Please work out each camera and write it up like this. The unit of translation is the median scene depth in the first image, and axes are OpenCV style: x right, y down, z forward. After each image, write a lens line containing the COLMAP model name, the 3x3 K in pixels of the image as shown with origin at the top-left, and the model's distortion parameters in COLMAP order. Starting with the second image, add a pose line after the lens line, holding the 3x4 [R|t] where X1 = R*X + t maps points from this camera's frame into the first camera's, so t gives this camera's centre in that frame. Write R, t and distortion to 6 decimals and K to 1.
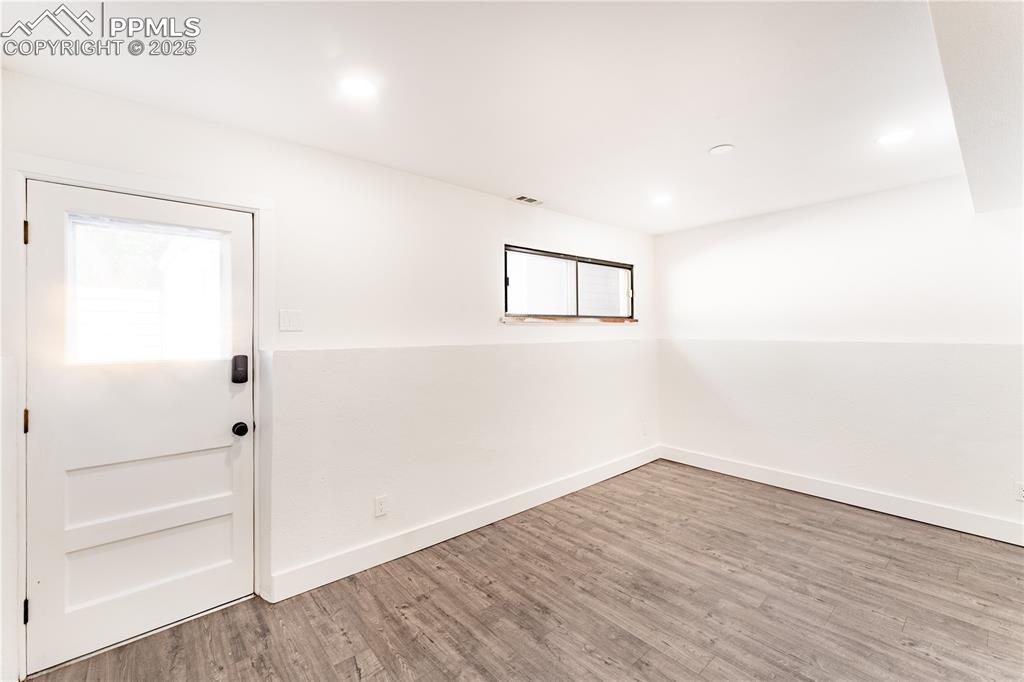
lens RADIAL K [[416.4, 0, 512.2], [0, 416.4, 333.1], [0, 0, 1]] dist [0.001540, -0.000491]
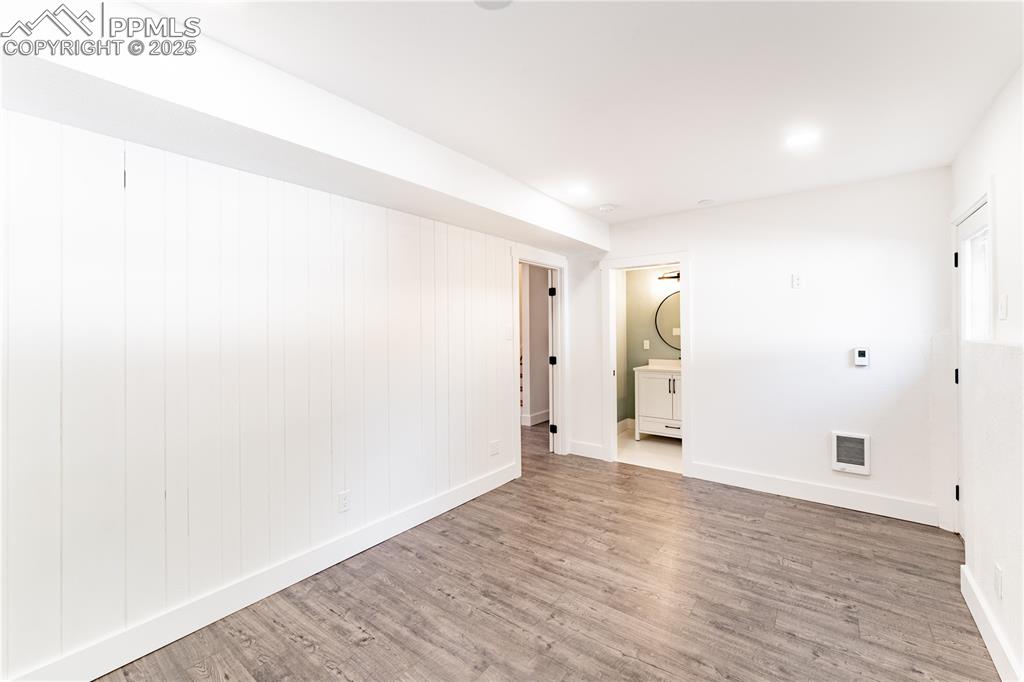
lens RADIAL K [[416.4, 0, 511.9], [0, 416.4, 334.4], [0, 0, 1]] dist [0.001540, -0.000491]
pose [[-0.977444, 0.017338, -0.210483, 0.729742], [0.014607, 0.999788, 0.014522, -0.002303], [0.210690, 0.011120, -0.977490, 1.851417]]
